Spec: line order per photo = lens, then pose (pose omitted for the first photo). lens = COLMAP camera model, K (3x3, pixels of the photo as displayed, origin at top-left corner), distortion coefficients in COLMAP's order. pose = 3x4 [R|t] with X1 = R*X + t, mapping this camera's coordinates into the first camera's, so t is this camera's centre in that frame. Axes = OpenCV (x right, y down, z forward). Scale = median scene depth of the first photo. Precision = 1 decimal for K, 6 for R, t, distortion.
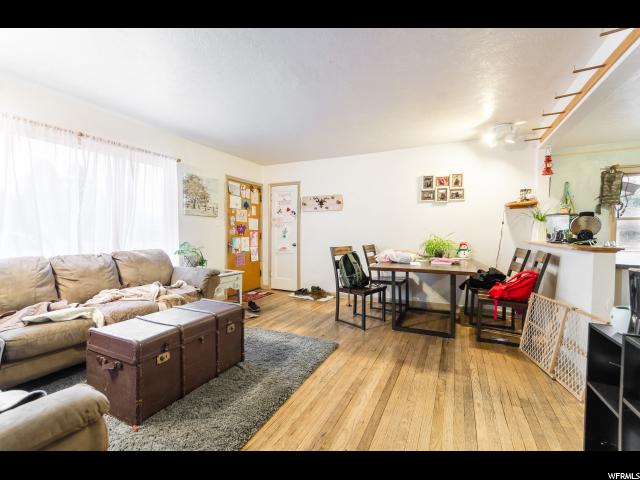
lens RADIAL K [[278.4, 0, 319.0], [0, 278.4, 239.9], [0, 0, 1]] dist [0.010084, 0.000466]
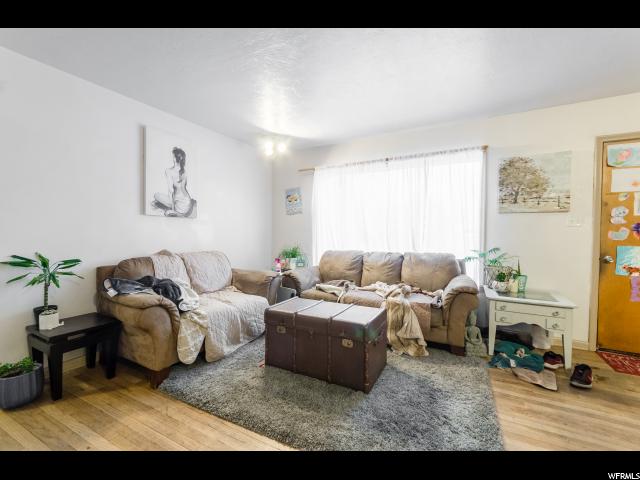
lens RADIAL K [[278.4, 0, 318.4], [0, 278.4, 239.9], [0, 0, 1]] dist [0.010084, 0.000466]
pose [[-0.036127, 0.019540, -0.999156, 0.320463], [-0.032017, 0.999273, 0.020699, -0.015365], [0.998834, 0.032737, -0.035475, 0.522459]]
